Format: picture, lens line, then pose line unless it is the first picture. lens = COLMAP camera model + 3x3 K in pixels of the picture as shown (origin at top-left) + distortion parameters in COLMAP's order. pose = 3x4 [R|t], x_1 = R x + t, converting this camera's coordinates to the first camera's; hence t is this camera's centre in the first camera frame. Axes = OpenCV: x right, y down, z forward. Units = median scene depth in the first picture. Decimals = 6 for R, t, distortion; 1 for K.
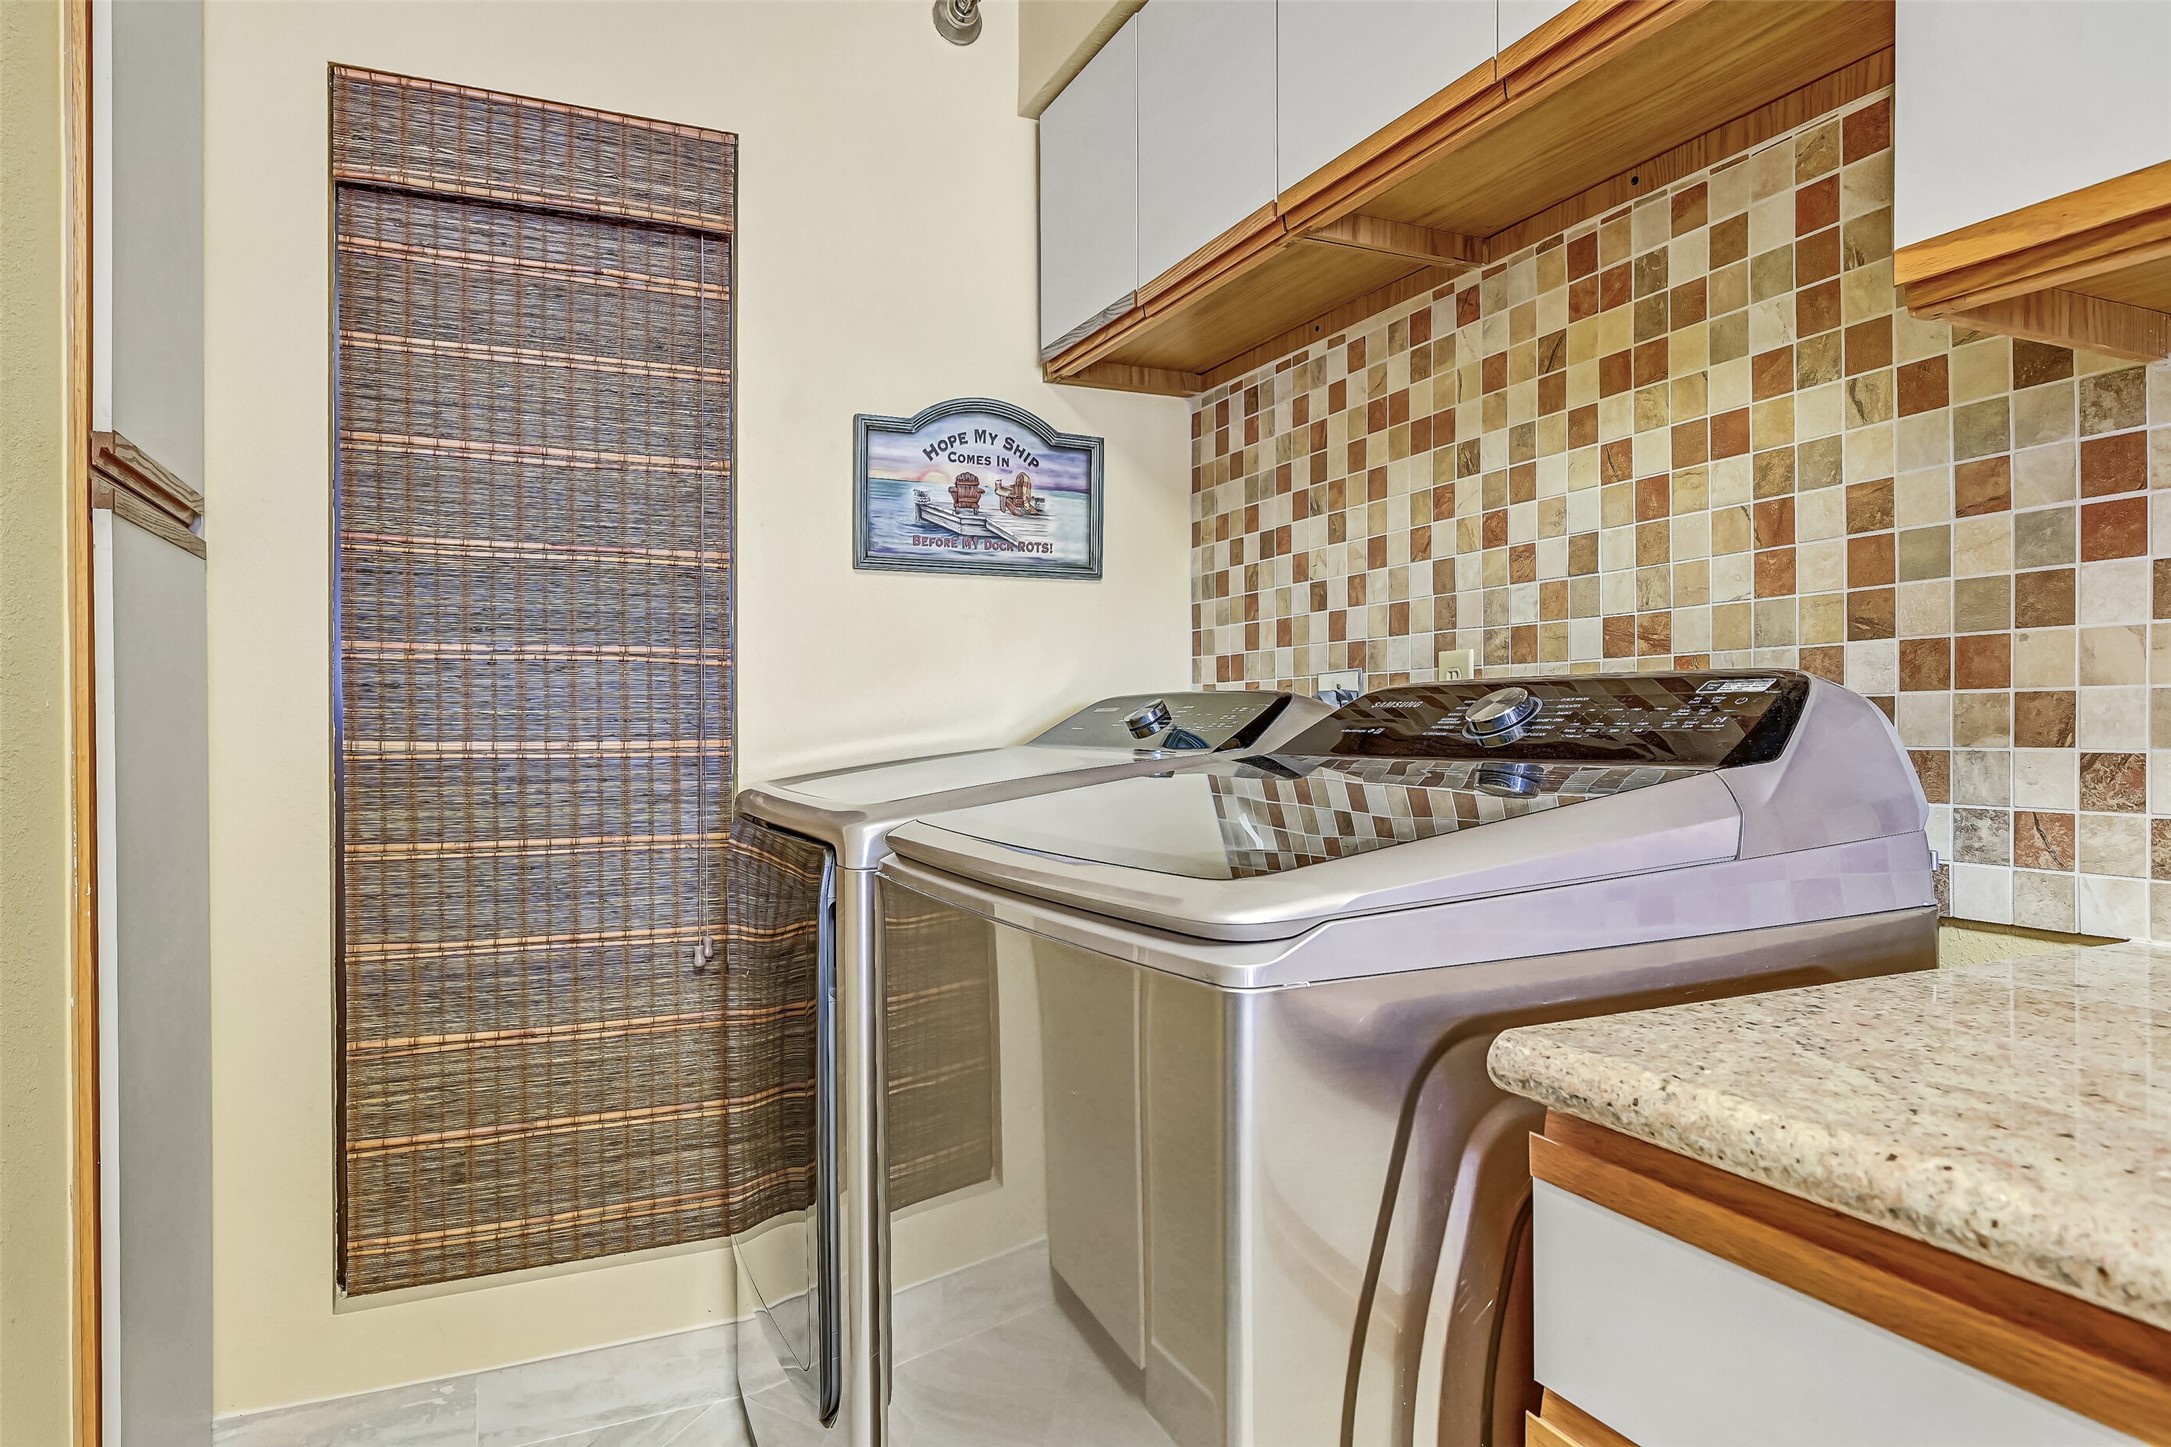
lens RADIAL K [[1307.0, 0, 1099.1], [0, 1307.0, 725.4], [0, 0, 1]] dist [0.000770, 0.002385]
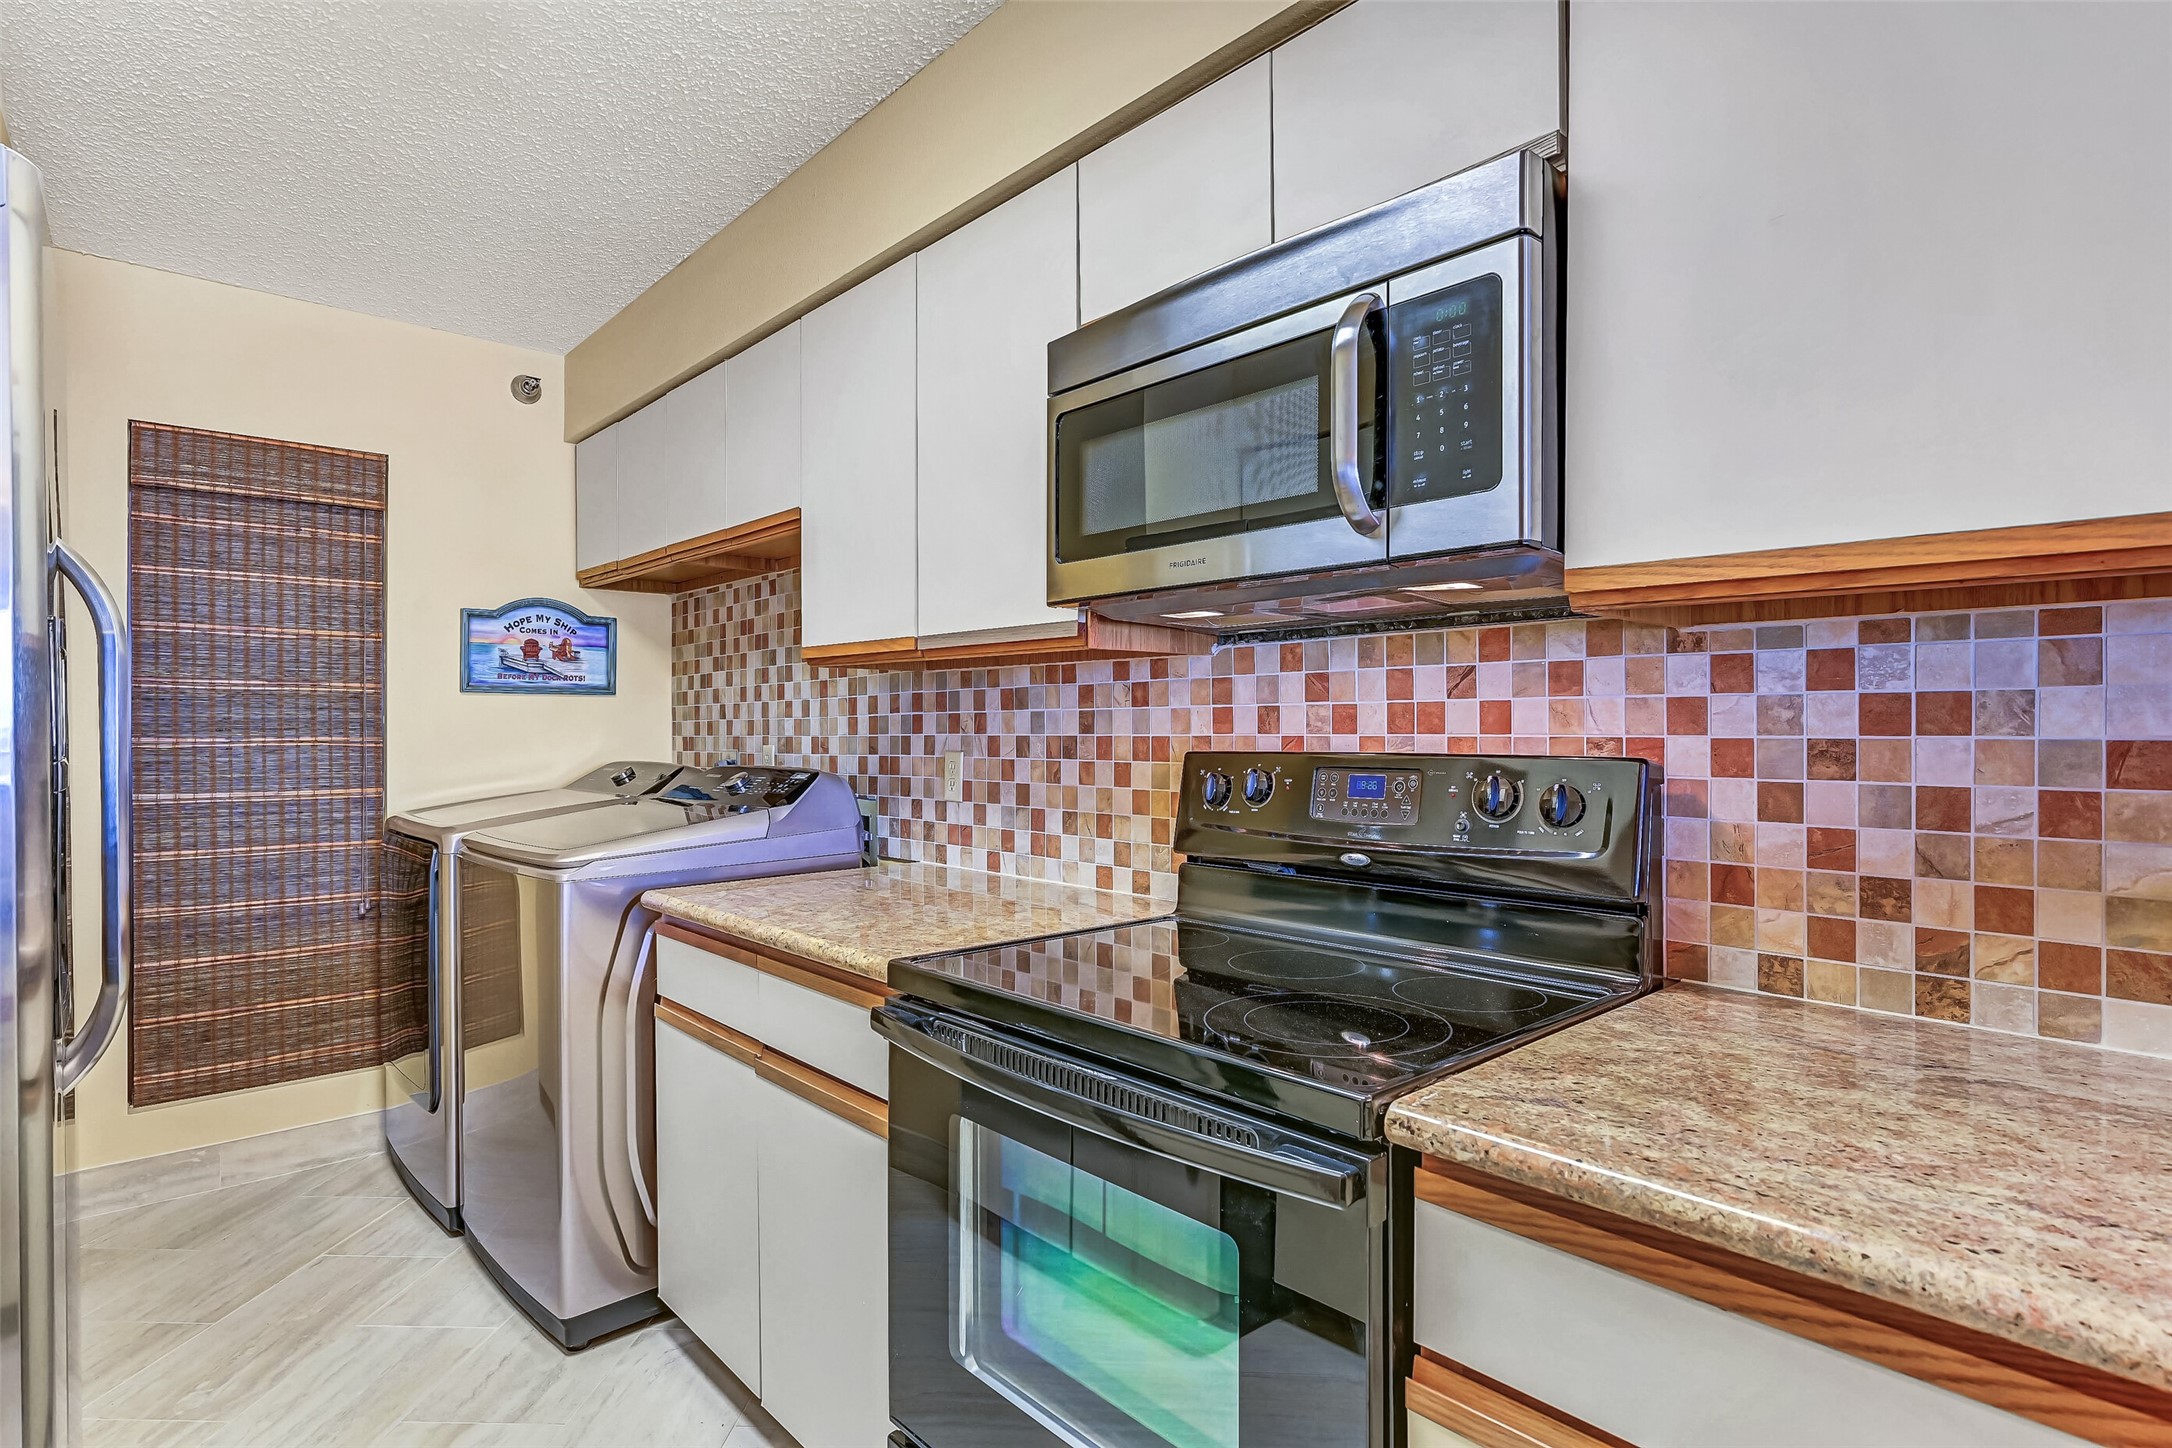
lens RADIAL K [[1098.2, 0, 1098.2], [0, 1098.2, 728.6], [0, 0, 1]] dist [-0.001513, 0.001142]
pose [[0.953608, 0.000605, 0.301049, 0.220165], [0.001216, 0.999982, -0.005860, -0.065840], [-0.301047, 0.005955, 0.953591, -0.801300]]
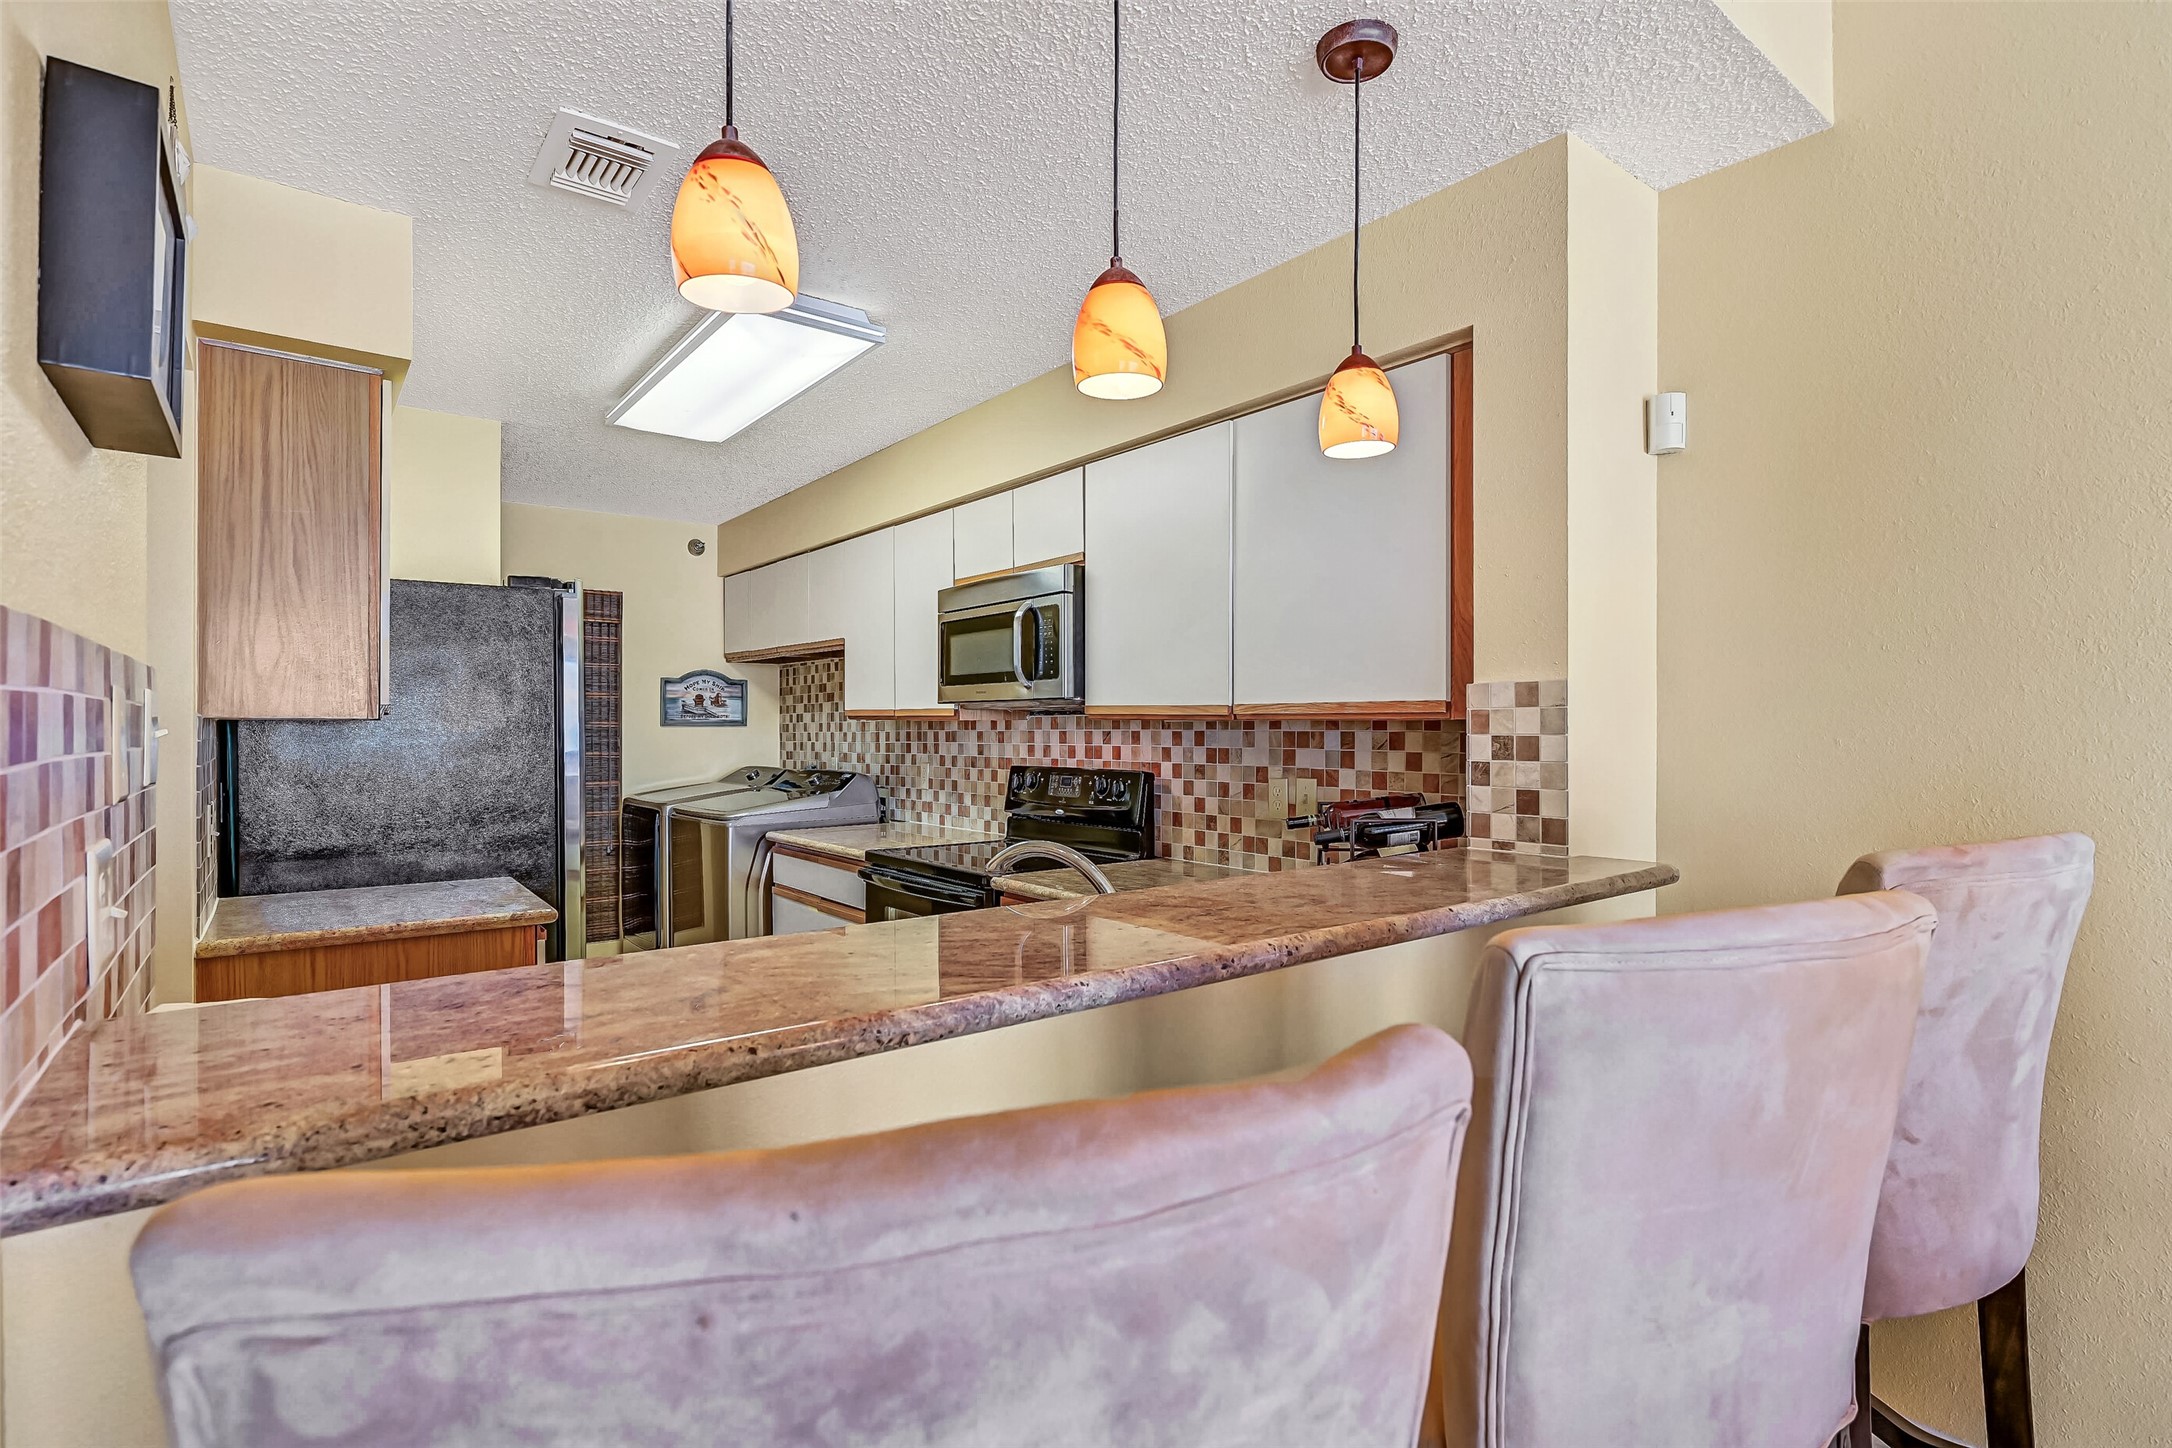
lens RADIAL K [[1044.8, 0, 1088.1], [0, 1044.8, 729.2], [0, 0, 1]] dist [0.002862, 0.001481]
pose [[0.974822, 0.000207, 0.222983, 0.281185], [0.001017, 0.999985, -0.005375, -0.108625], [-0.222981, 0.005466, 0.974807, -1.860532]]
